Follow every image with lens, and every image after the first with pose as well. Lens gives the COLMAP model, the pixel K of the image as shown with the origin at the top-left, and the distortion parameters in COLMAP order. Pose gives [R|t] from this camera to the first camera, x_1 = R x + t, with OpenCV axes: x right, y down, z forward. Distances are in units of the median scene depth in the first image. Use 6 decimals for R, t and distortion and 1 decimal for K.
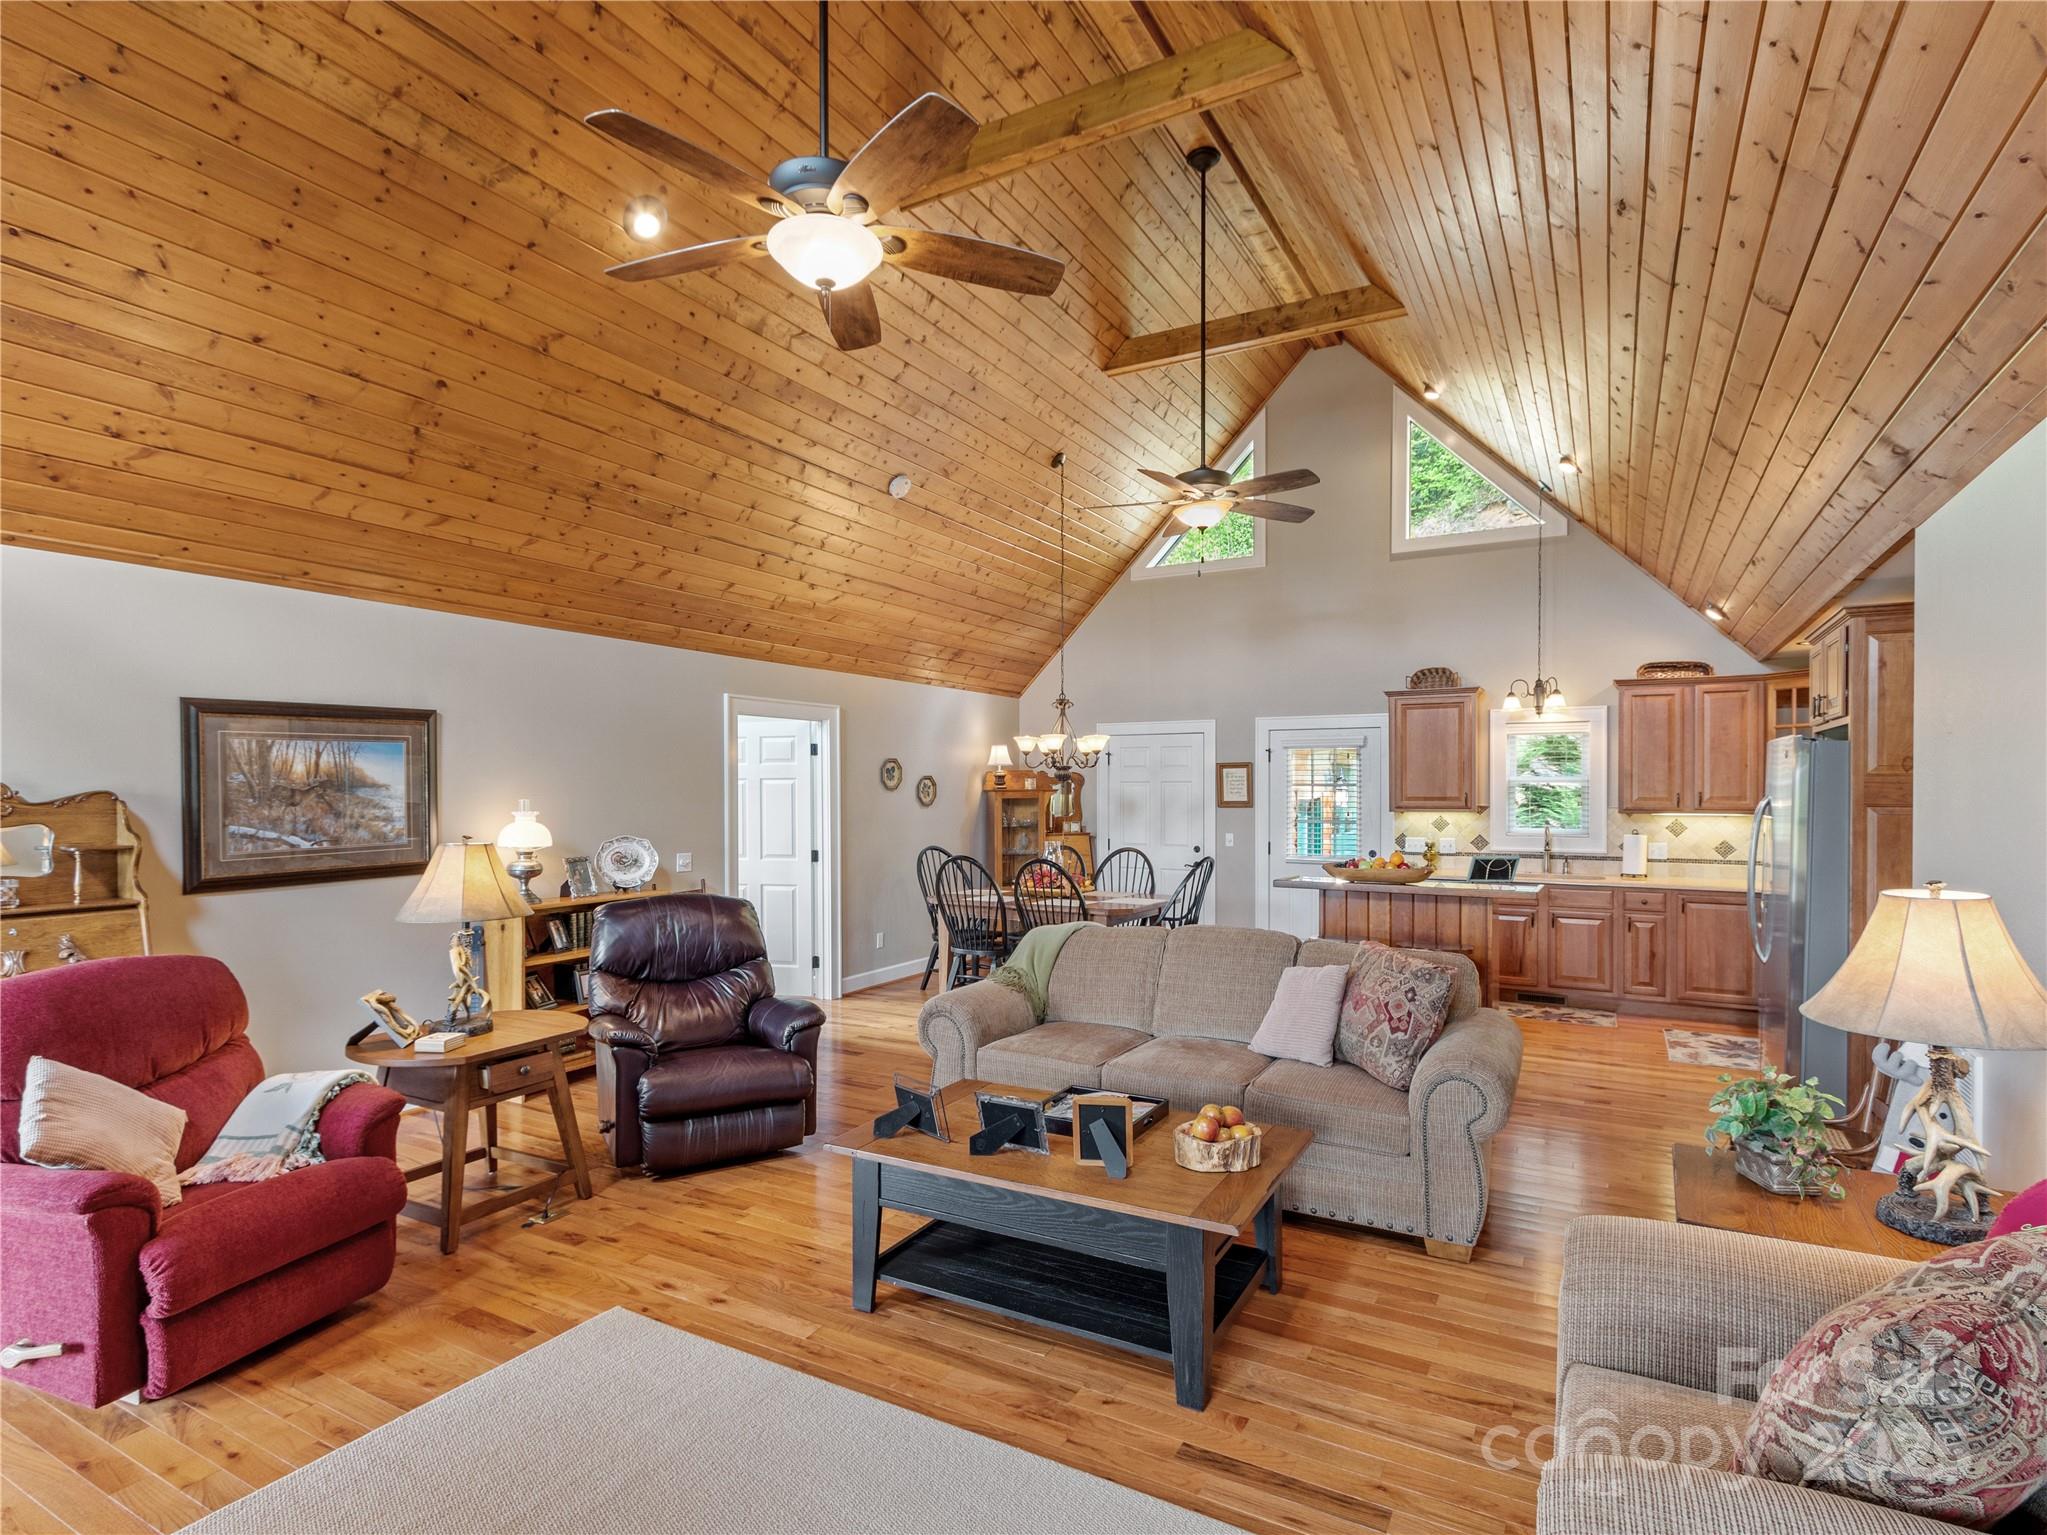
lens RADIAL K [[1059.8, 0, 1035.3], [0, 1059.8, 787.5], [0, 0, 1]] dist [0.001861, -0.002385]
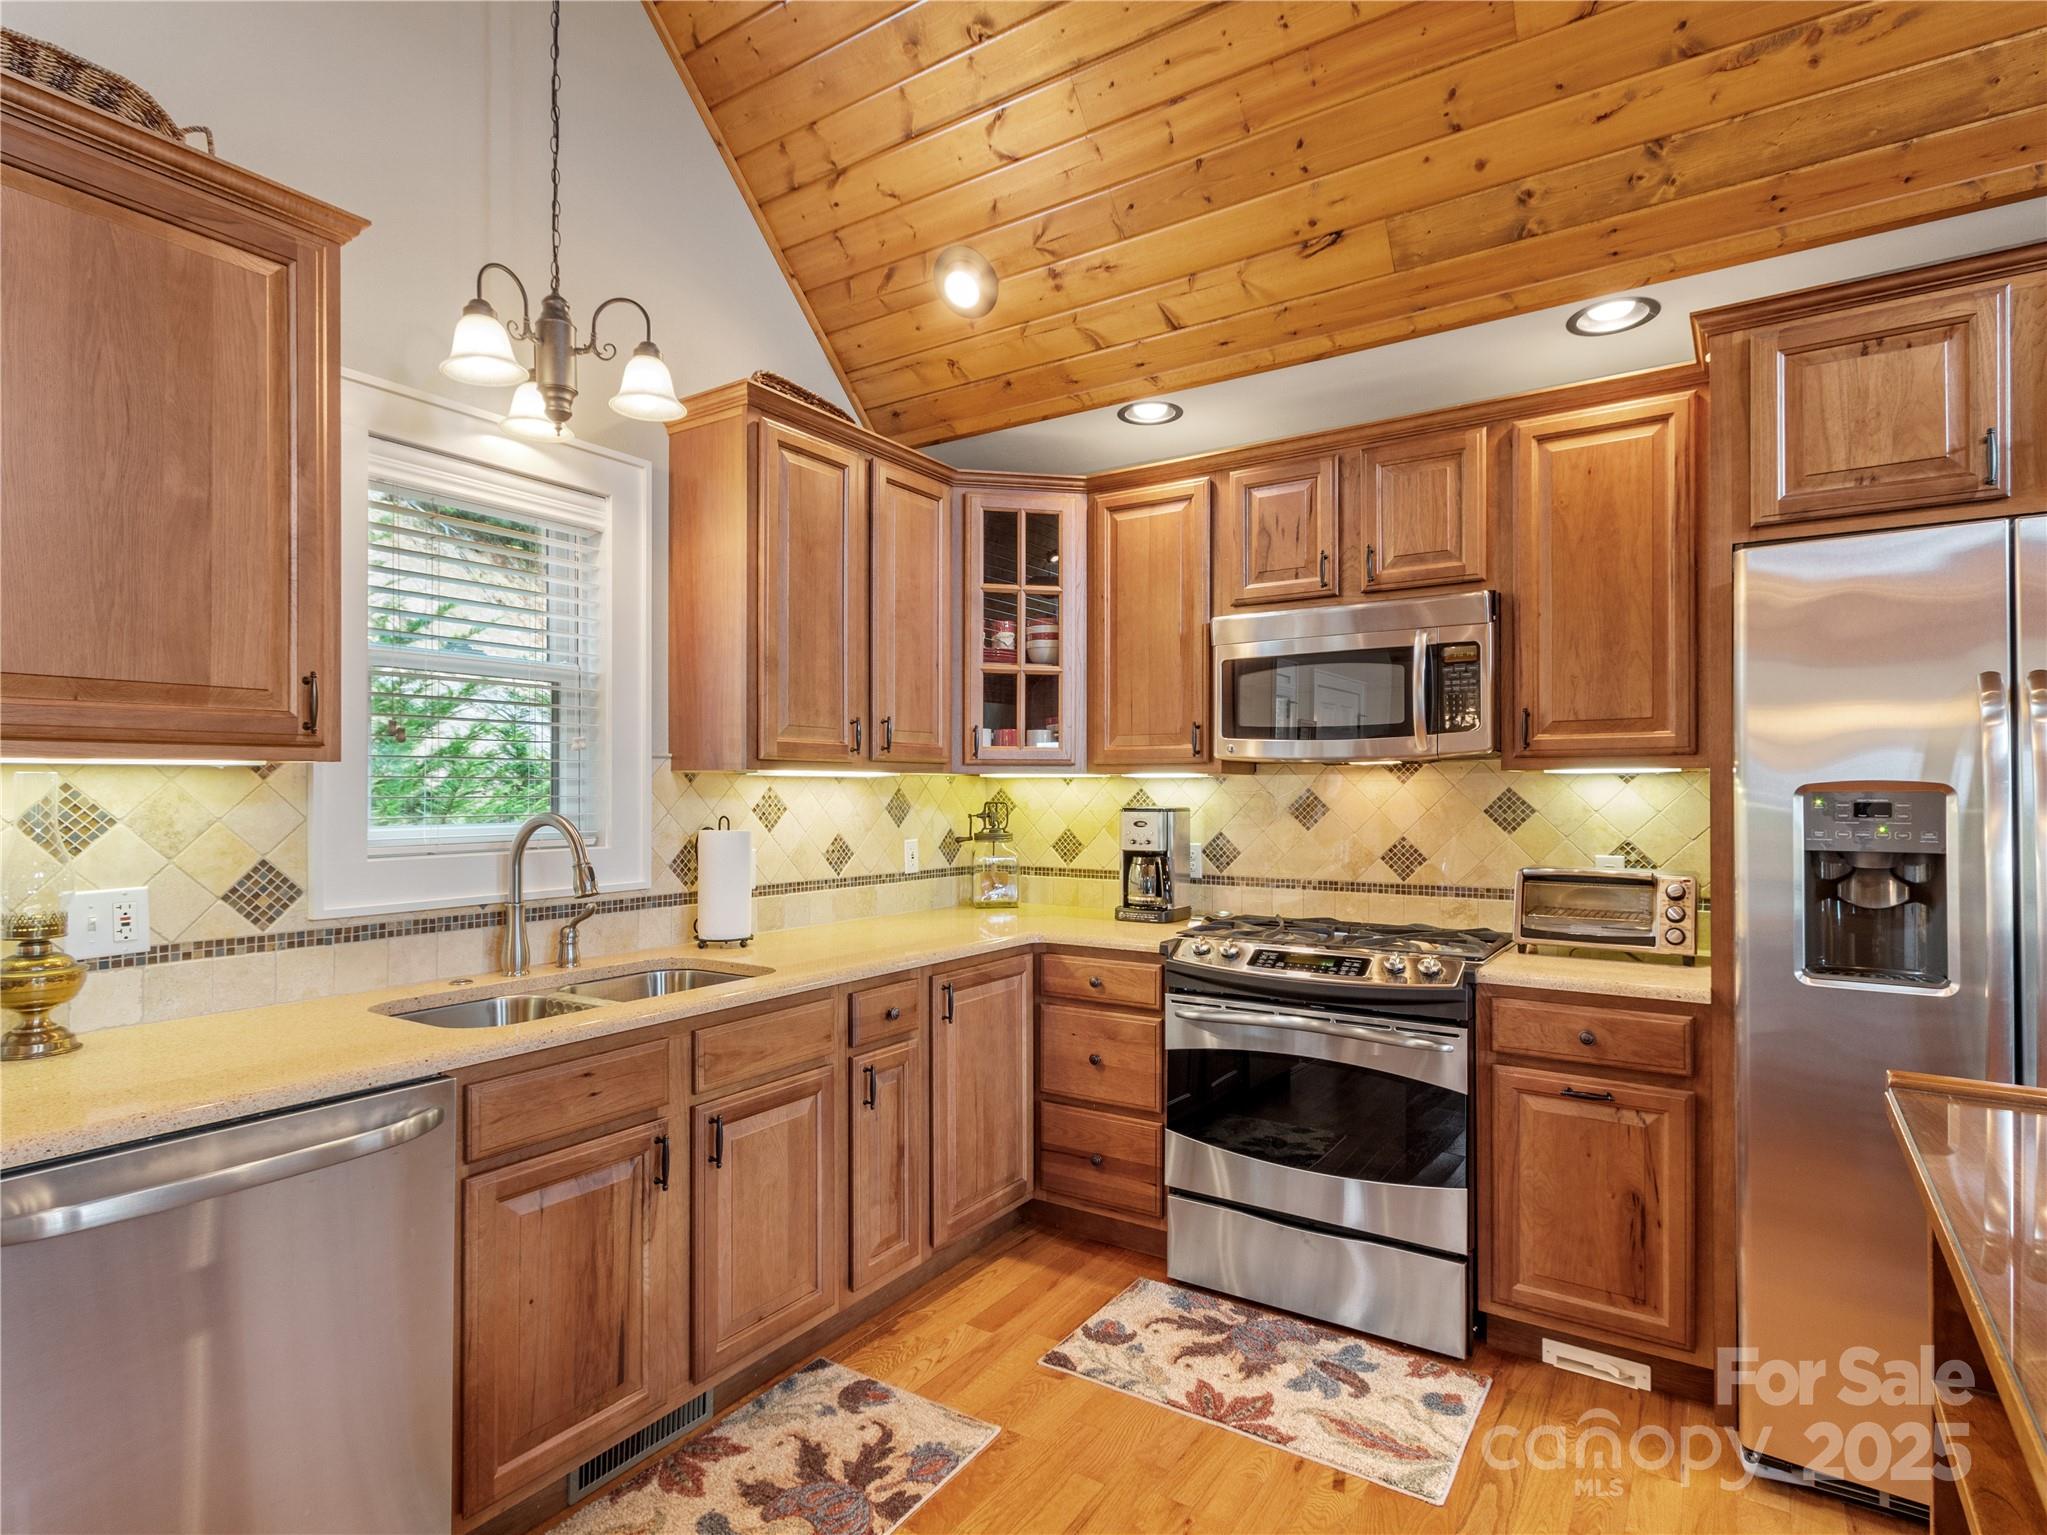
lens RADIAL K [[1059.8, 0, 1008.8], [0, 1059.8, 791.5], [0, 0, 1]] dist [0.001861, -0.002385]
pose [[0.092068, -0.001315, 0.995752, 0.201021], [0.001488, 0.999998, 0.001183, 0.029965], [-0.995752, 0.001373, 0.092070, 0.839518]]
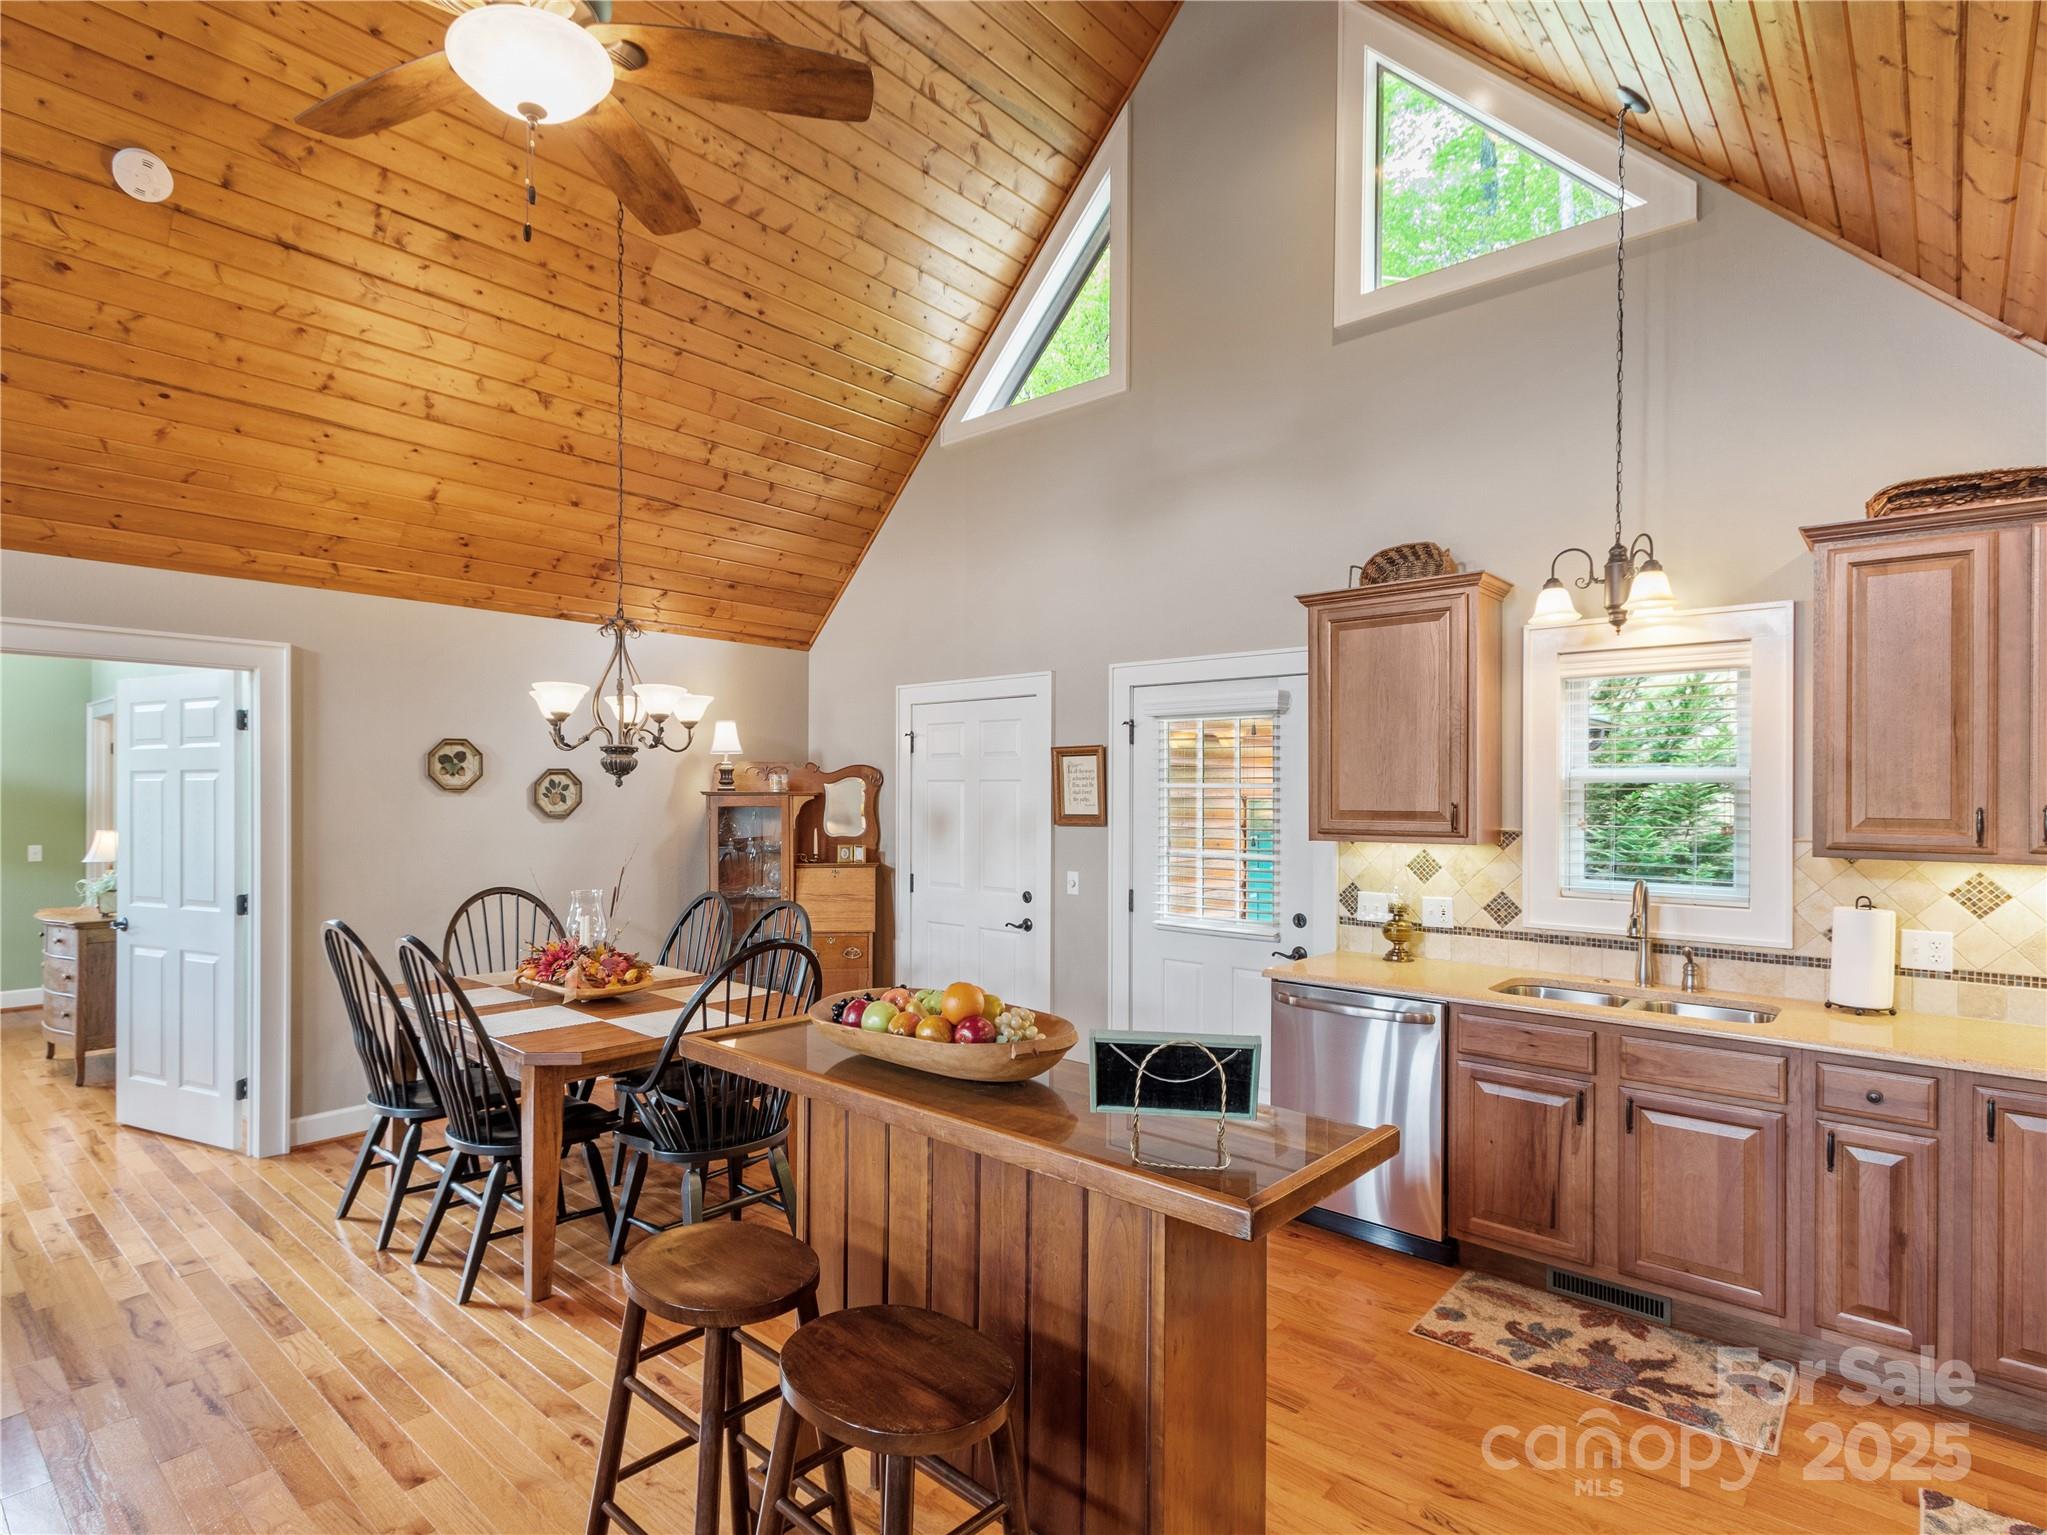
lens RADIAL K [[1059.8, 0, 1026.6], [0, 1059.8, 788.2], [0, 0, 1]] dist [0.001861, -0.002385]
pose [[0.977081, 0.004436, -0.212820, 0.324759], [-0.005148, 0.999983, -0.002790, 0.000760], [0.212804, 0.003822, 0.977087, 0.512025]]
